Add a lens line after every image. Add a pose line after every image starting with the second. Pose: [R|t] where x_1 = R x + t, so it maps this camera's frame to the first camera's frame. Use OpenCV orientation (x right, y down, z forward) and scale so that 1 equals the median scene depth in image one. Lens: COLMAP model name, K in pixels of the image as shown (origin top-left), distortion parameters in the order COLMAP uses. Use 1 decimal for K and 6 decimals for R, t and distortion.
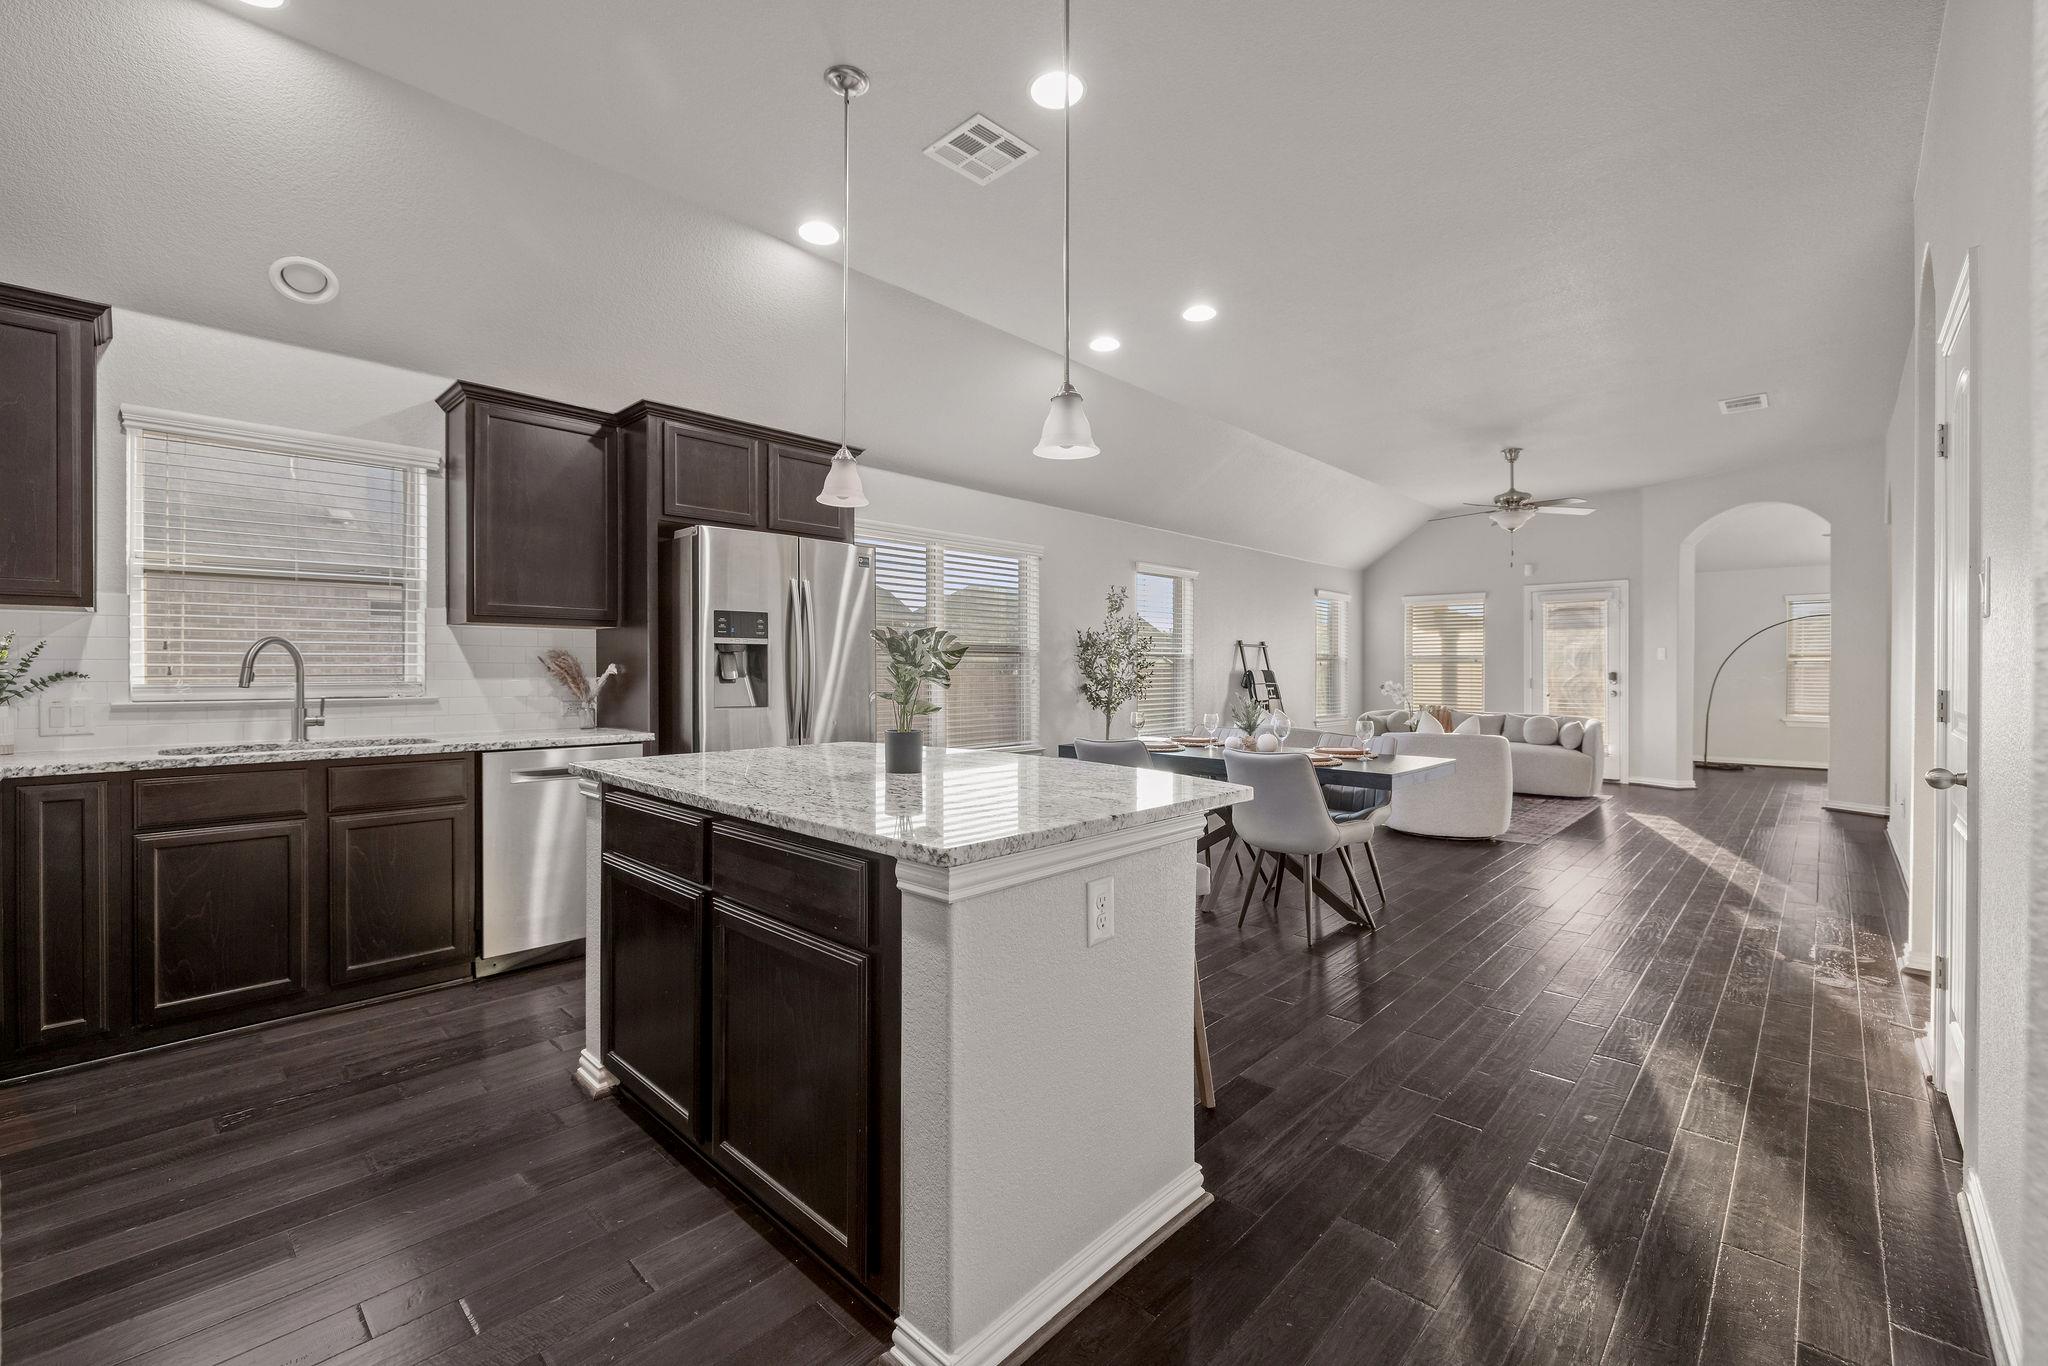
lens RADIAL K [[862.1, 0, 1019.4], [0, 862.1, 670.2], [0, 0, 1]] dist [-0.002745, 0.000851]
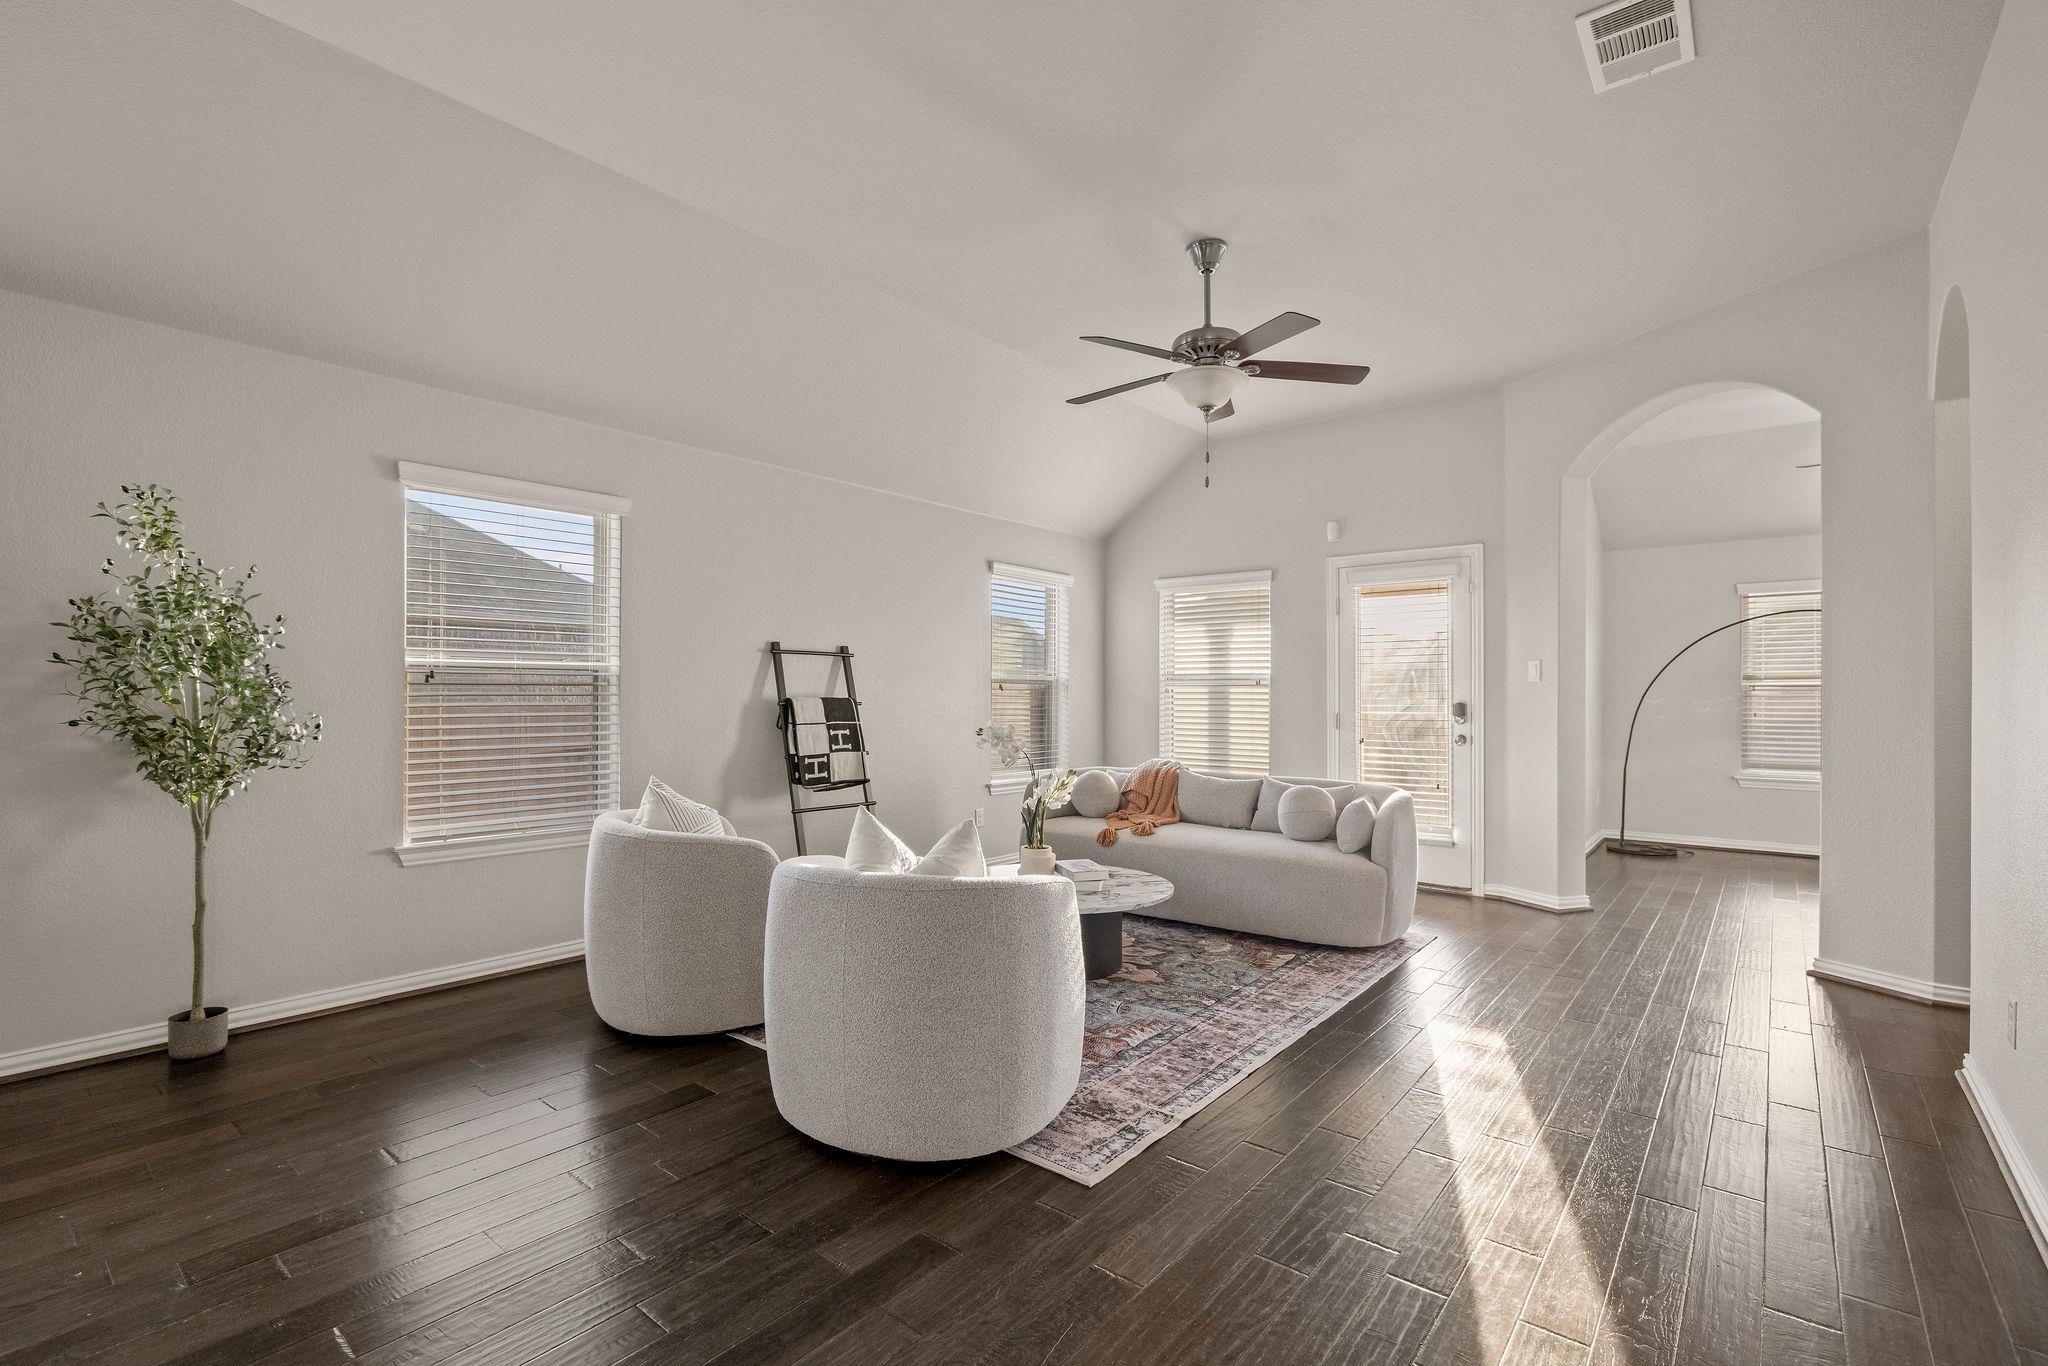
lens RADIAL K [[941.7, 0, 1024.2], [0, 941.7, 685.5], [0, 0, 1]] dist [0.003115, -0.000389]
pose [[0.996806, 0.003952, 0.079765, 0.348645], [-0.003225, 0.999952, -0.009251, -0.002469], [-0.079798, 0.008964, 0.996771, 0.392535]]
